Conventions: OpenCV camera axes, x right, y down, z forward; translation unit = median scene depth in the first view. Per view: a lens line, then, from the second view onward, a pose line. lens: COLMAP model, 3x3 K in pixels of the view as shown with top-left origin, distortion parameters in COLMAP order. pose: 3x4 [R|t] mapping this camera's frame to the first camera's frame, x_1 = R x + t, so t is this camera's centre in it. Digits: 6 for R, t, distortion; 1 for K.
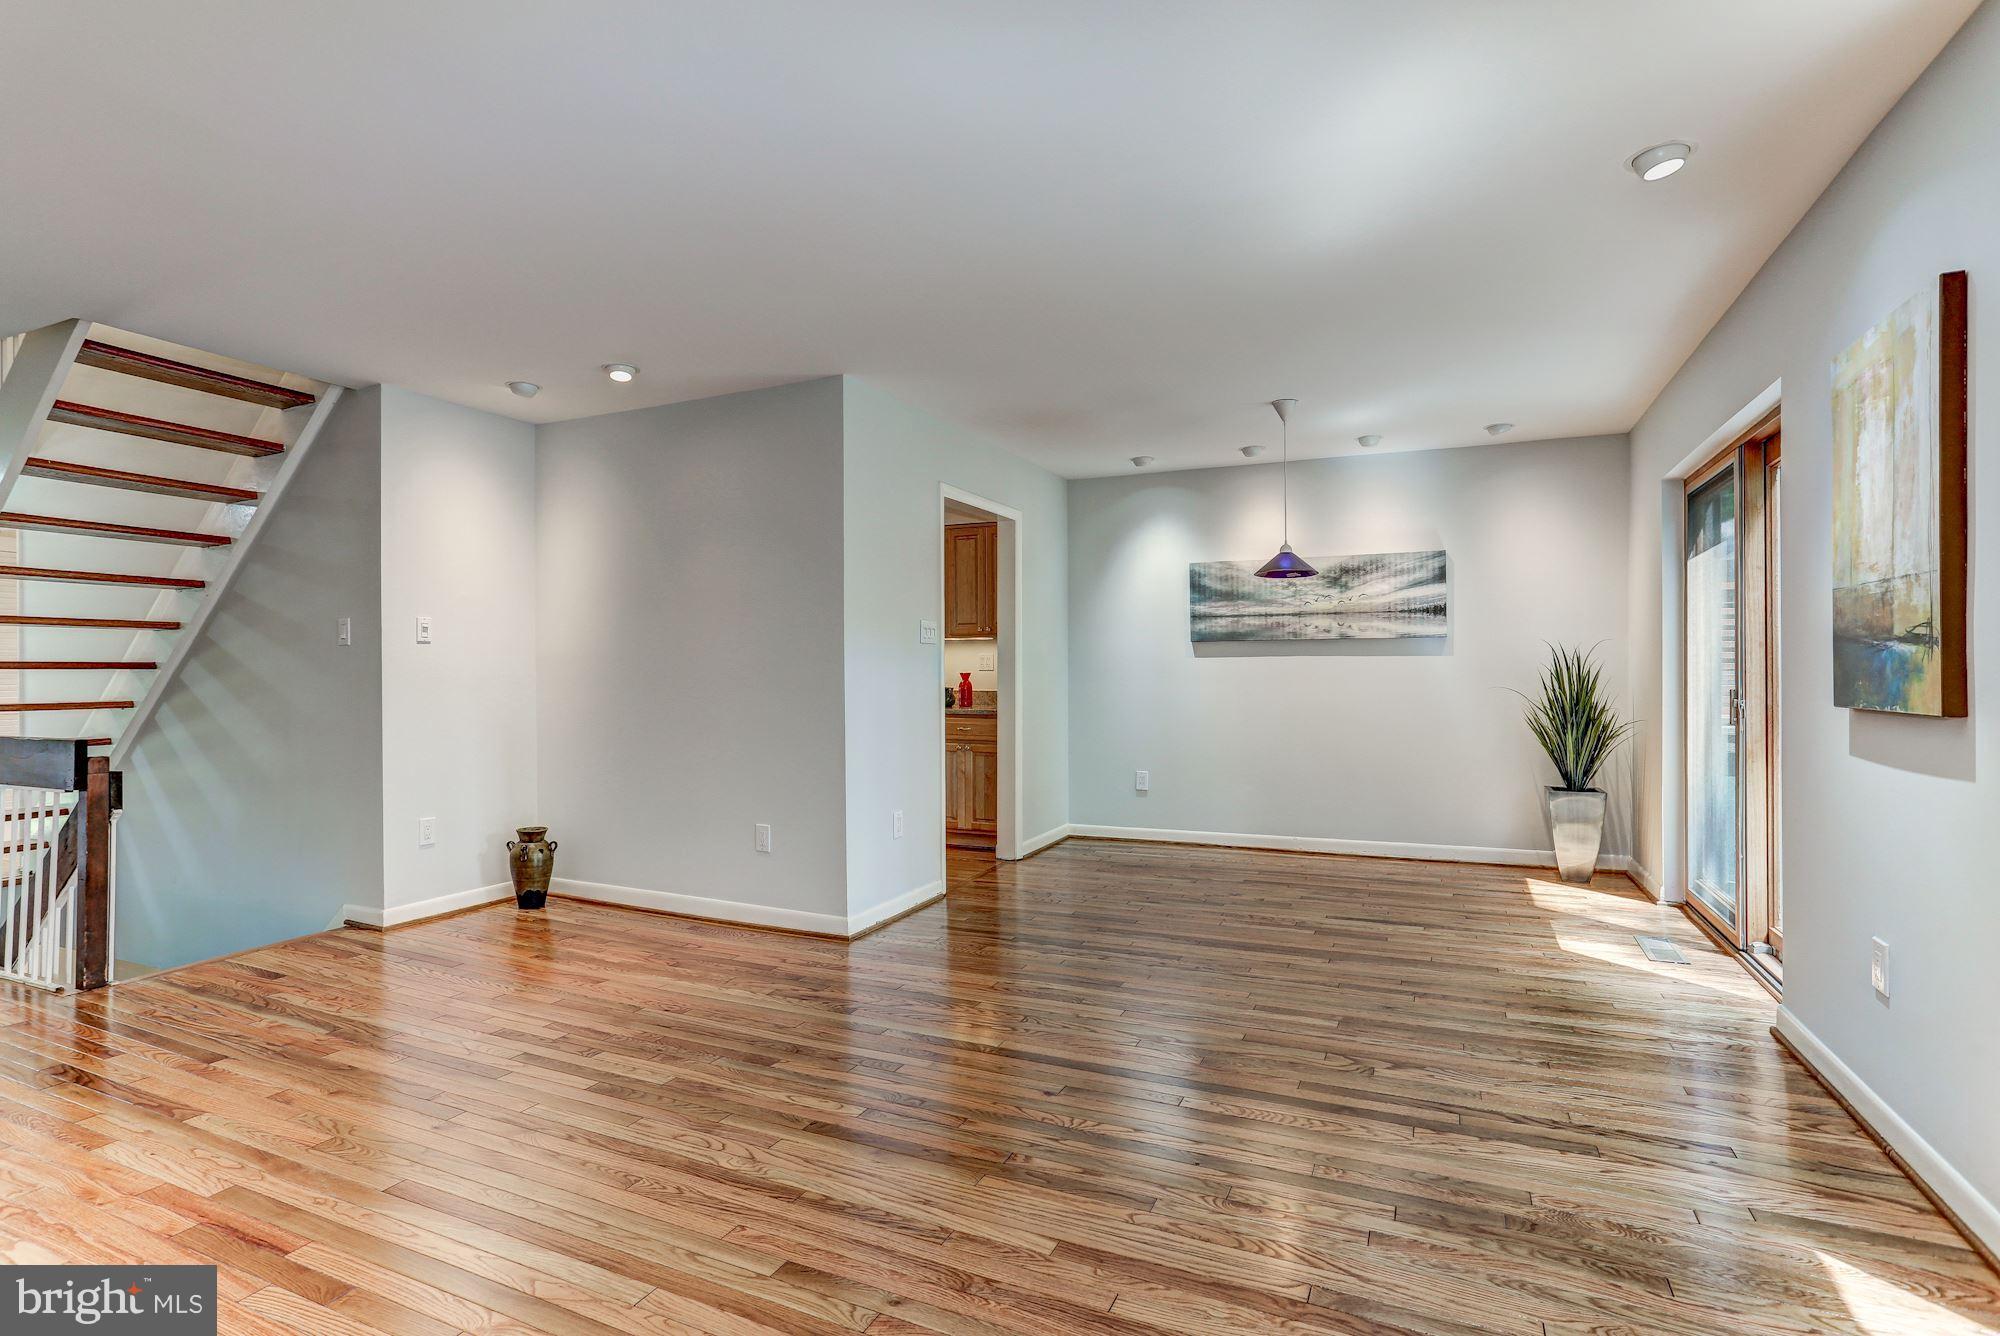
lens RADIAL K [[976.1, 0, 997.0], [0, 976.1, 669.4], [0, 0, 1]] dist [-0.053554, 0.038197]
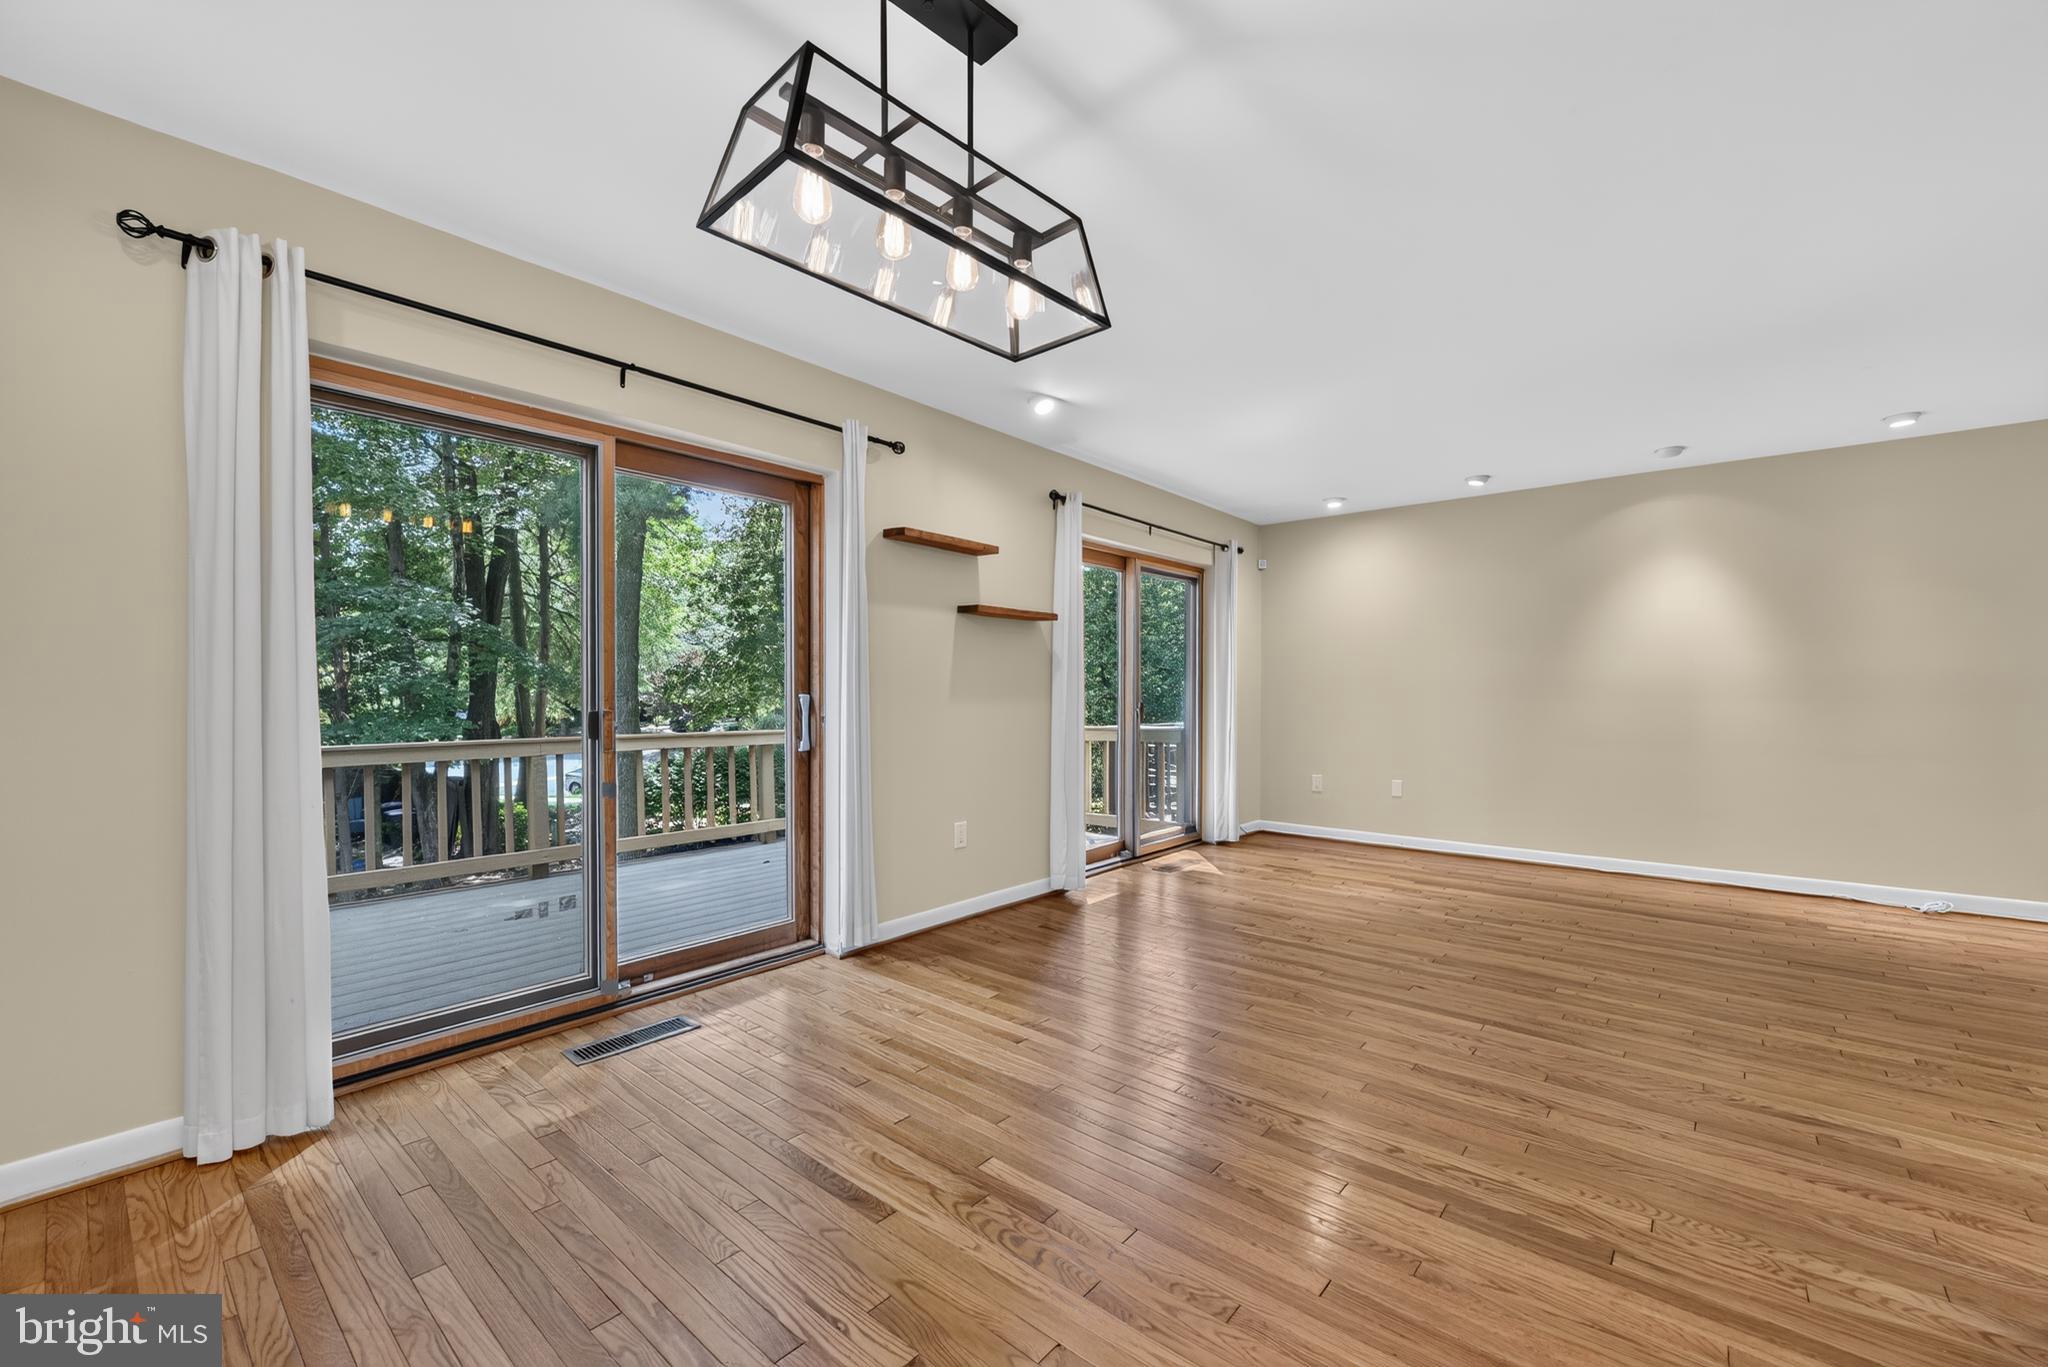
lens RADIAL K [[817.4, 0, 1023.0], [0, 817.4, 690.0], [0, 0, 1]] dist [-0.011824, 0.000470]
pose [[-0.963481, 0.006348, 0.267702, 0.129497], [0.005269, 0.999975, -0.004748, 0.003910], [-0.267725, -0.003164, -0.963490, 1.023667]]
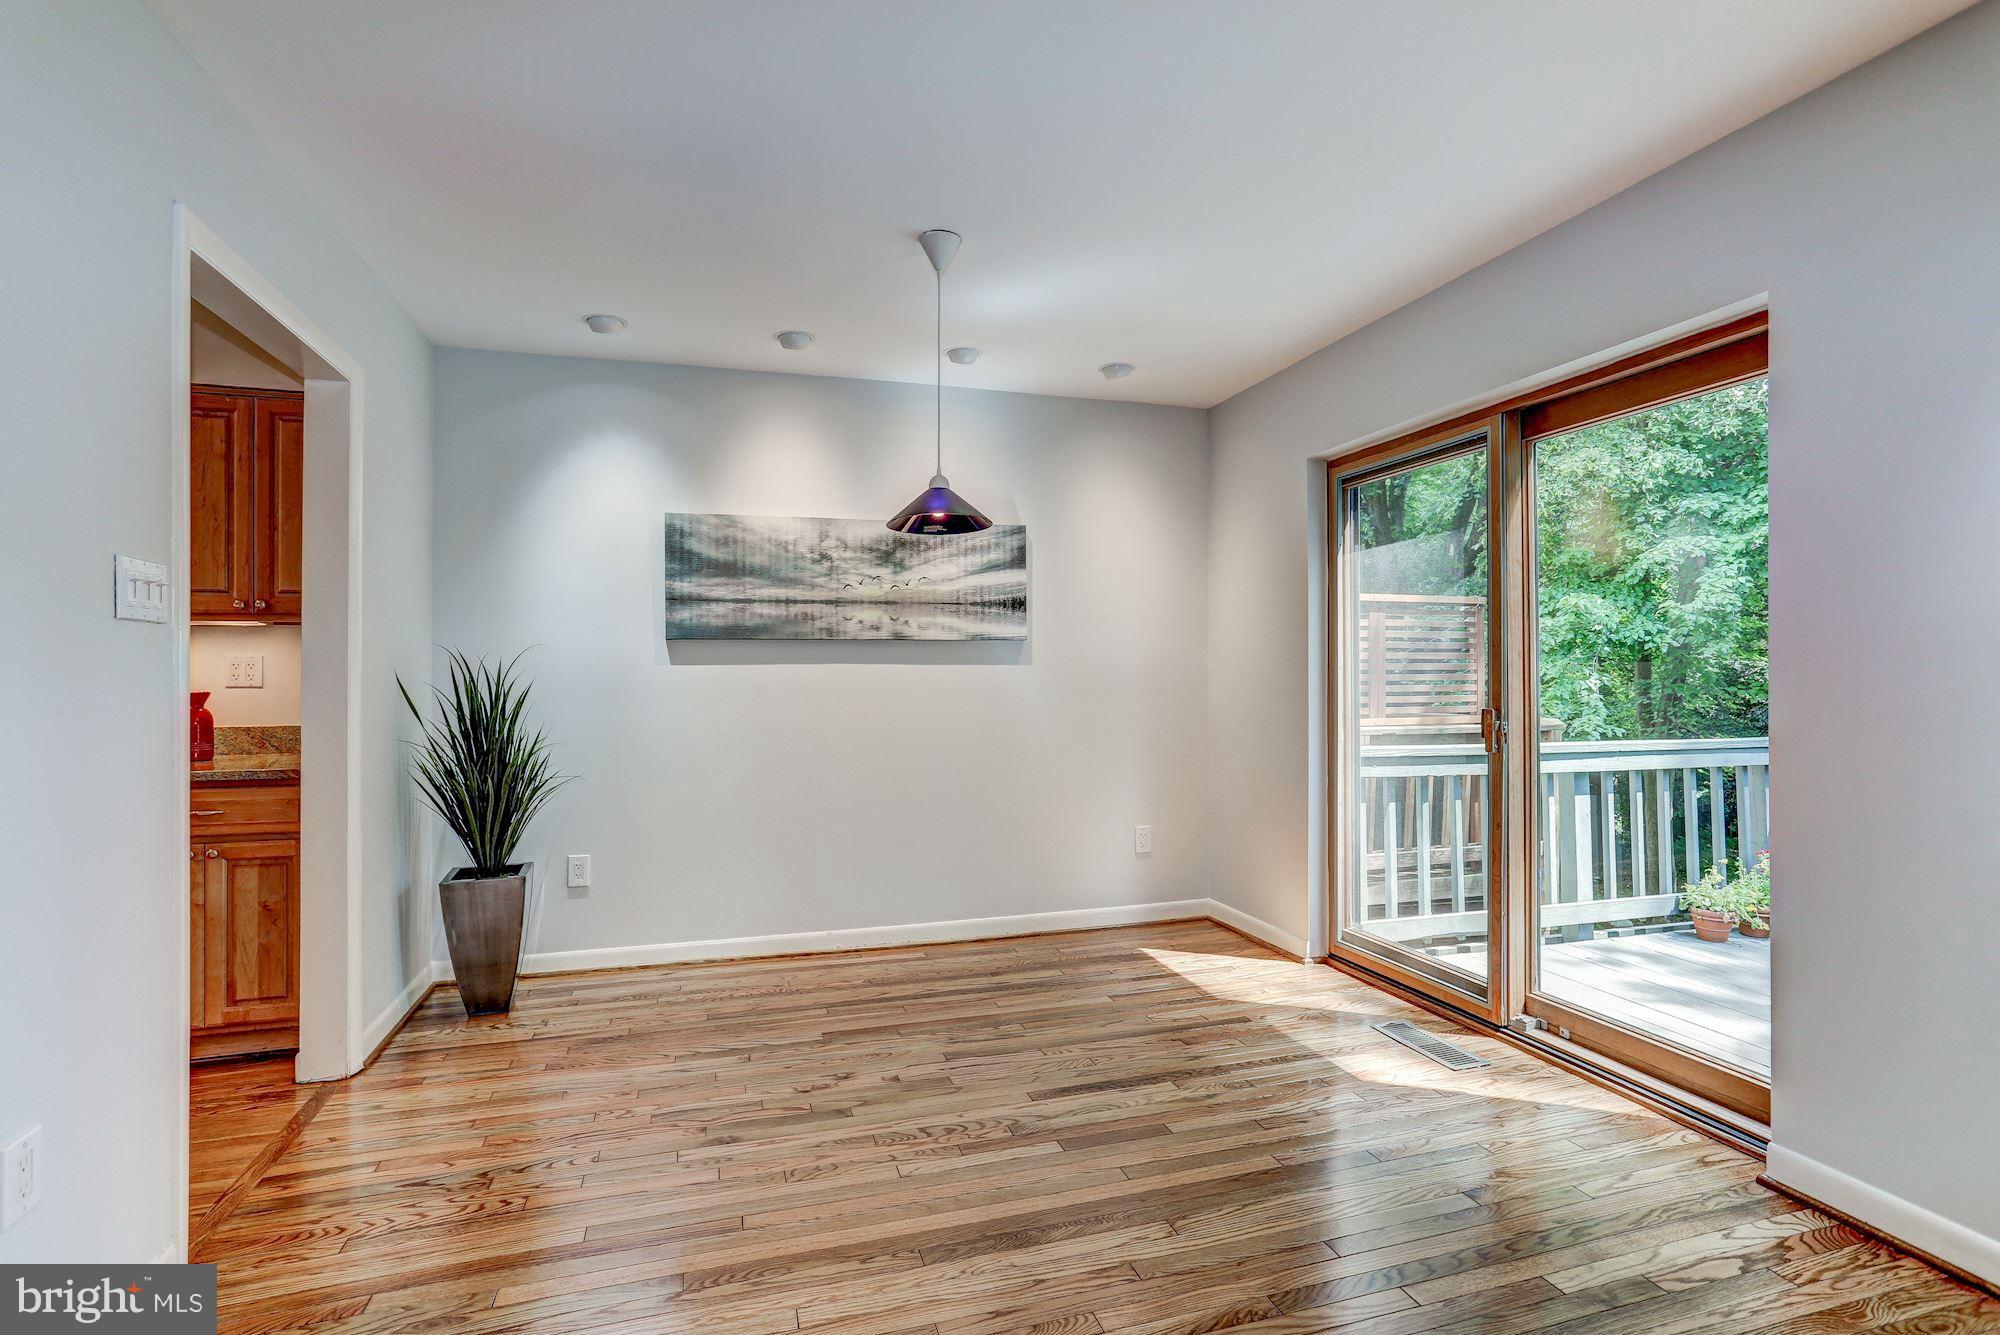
lens RADIAL K [[976.1, 0, 997.0], [0, 976.1, 668.9], [0, 0, 1]] dist [-0.053554, 0.038197]
pose [[0.749776, 0.005388, 0.661670, -0.056183], [0.001472, 0.999951, -0.009809, -0.003215], [-0.661690, 0.008329, 0.749731, 0.421947]]
